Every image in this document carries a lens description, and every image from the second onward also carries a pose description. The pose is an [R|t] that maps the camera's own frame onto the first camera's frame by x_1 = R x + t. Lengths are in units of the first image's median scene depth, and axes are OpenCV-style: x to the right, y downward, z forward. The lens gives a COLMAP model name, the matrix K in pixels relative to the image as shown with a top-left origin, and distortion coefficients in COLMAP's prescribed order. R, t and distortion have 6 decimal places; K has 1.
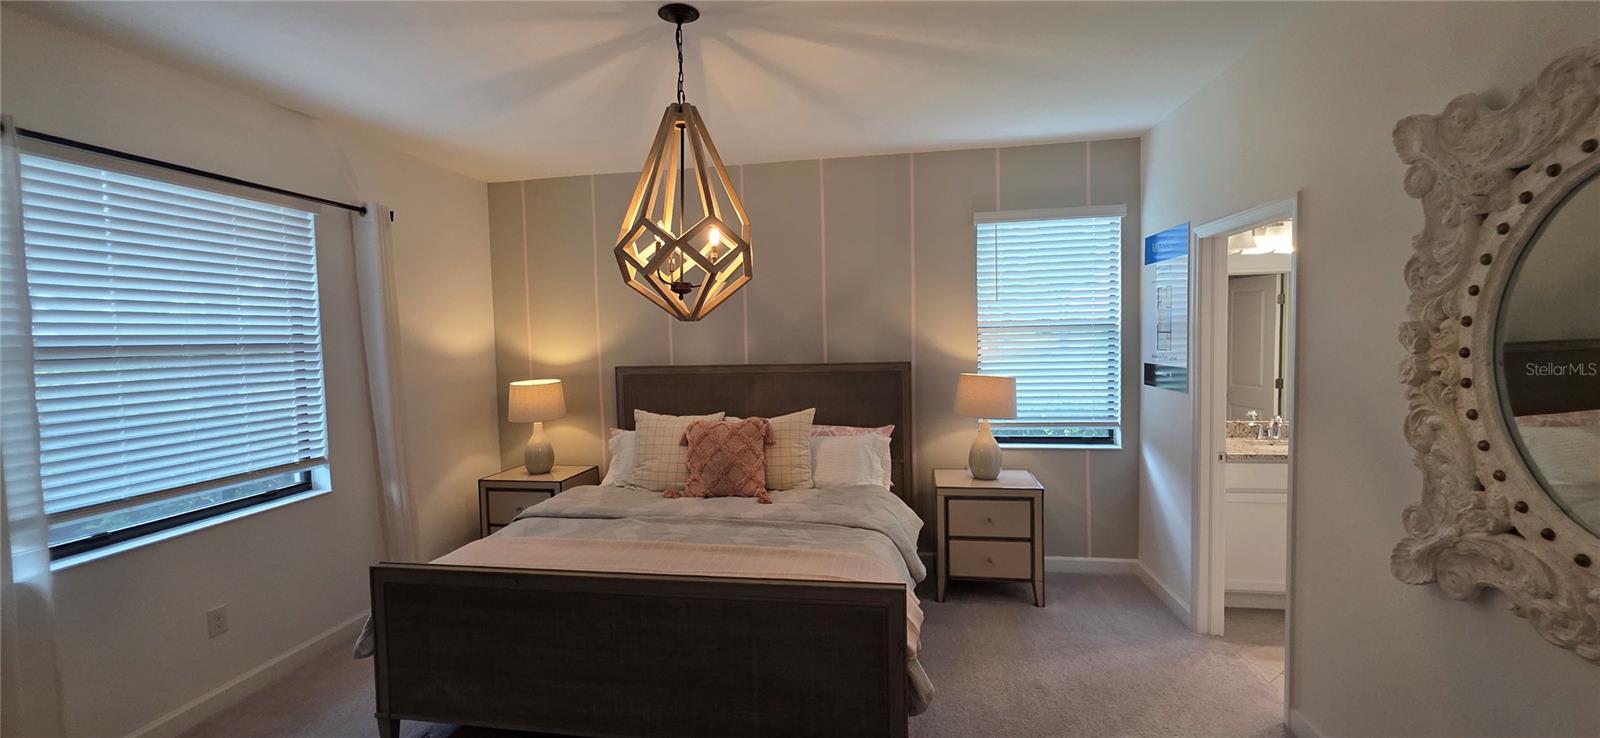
lens RADIAL K [[643.4, 0, 789.2], [0, 643.4, 368.2], [0, 0, 1]] dist [0.002140, -0.000154]
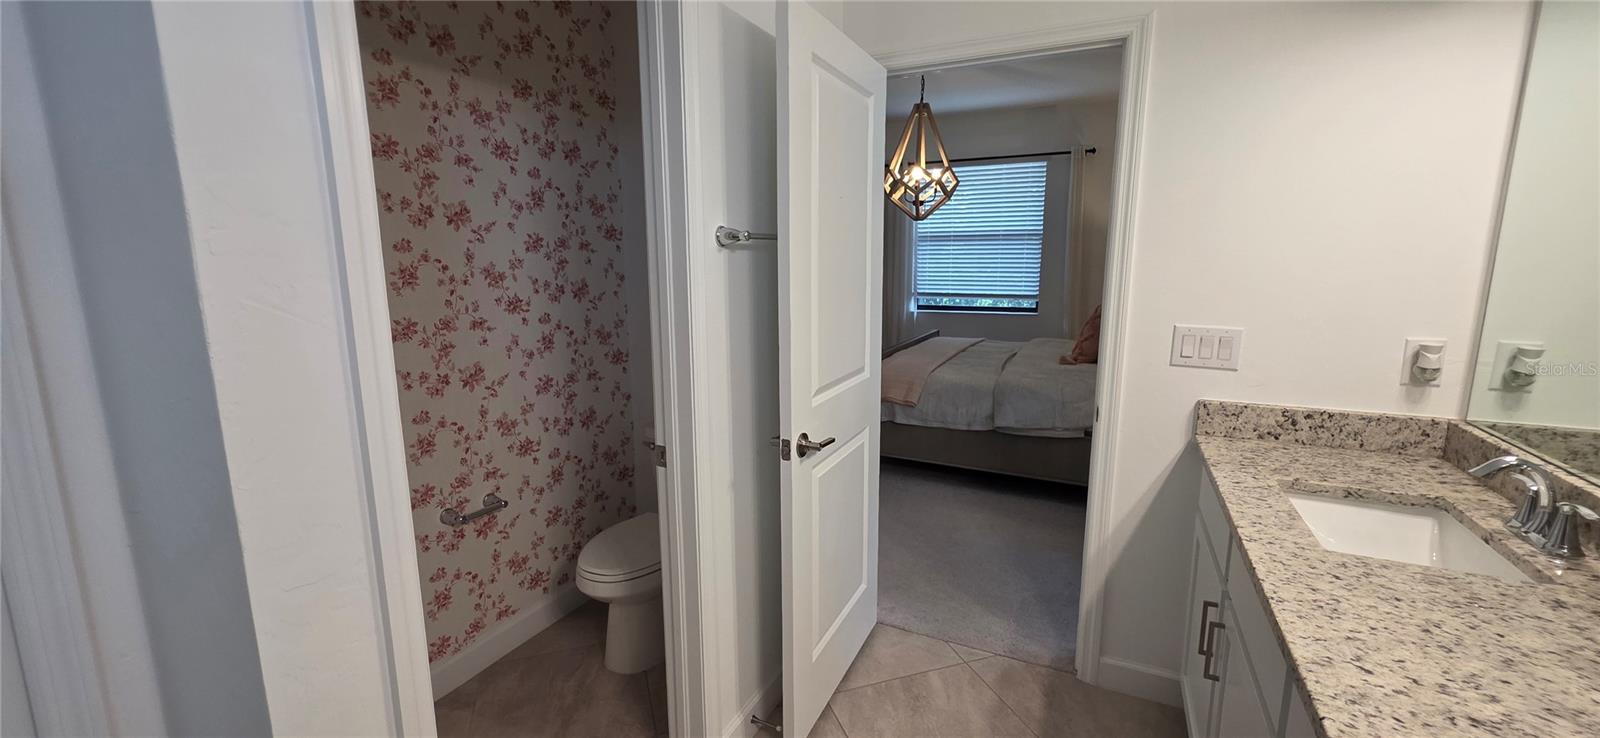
lens RADIAL K [[643.4, 0, 789.2], [0, 643.4, 368.2], [0, 0, 1]] dist [0.002140, -0.000154]
pose [[-0.288792, 0.190166, -0.938315, 1.207787], [-0.032298, 0.977582, 0.208065, -0.021404], [0.956847, 0.090393, -0.276176, 0.808184]]
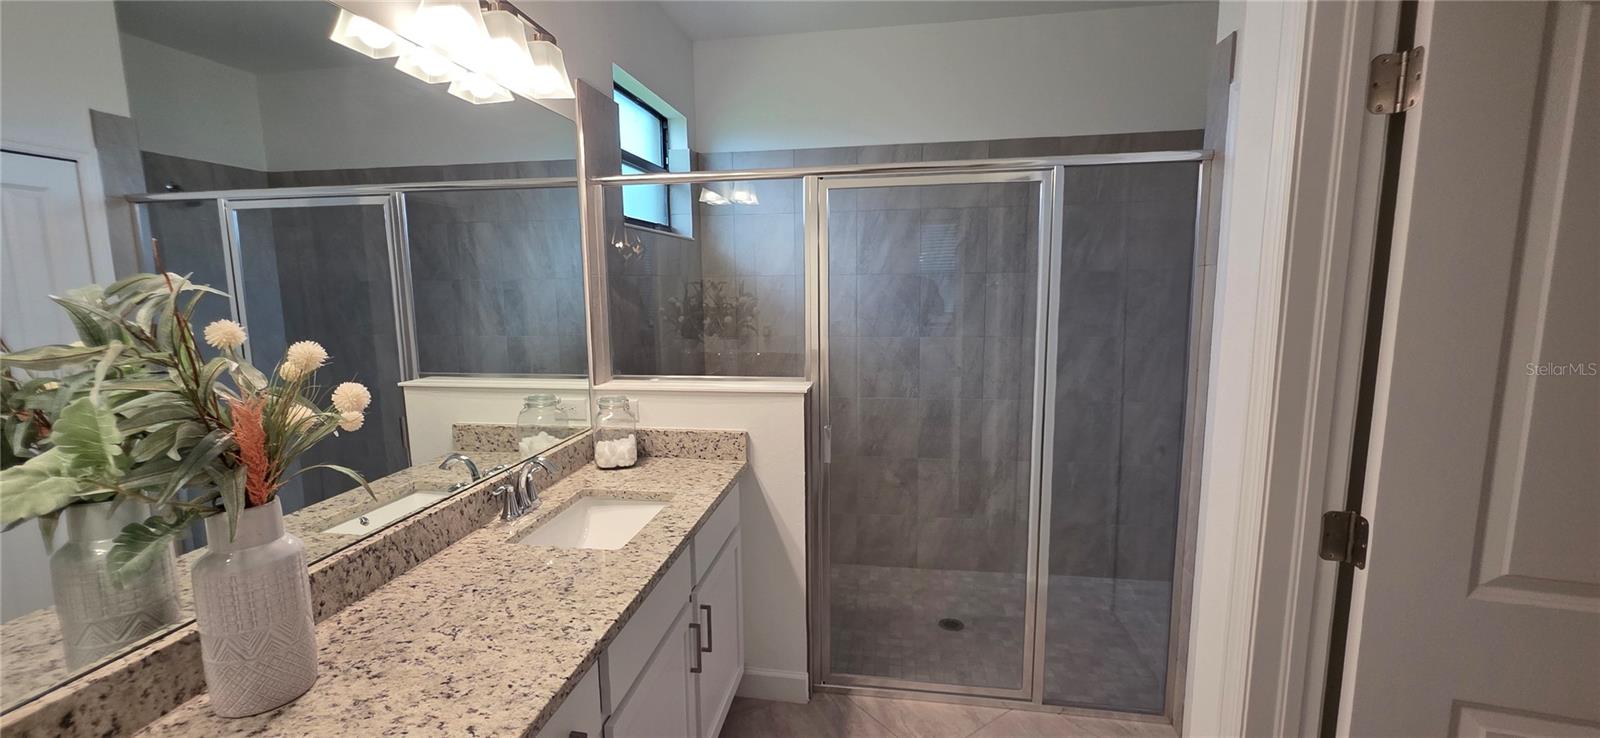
lens RADIAL K [[643.4, 0, 789.2], [0, 643.4, 368.2], [0, 0, 1]] dist [0.002140, -0.000154]
pose [[-0.004908, -0.108665, 0.994066, 0.727675], [0.061584, 0.992159, 0.108760, -0.034188], [-0.998090, 0.061753, 0.001822, 0.817735]]
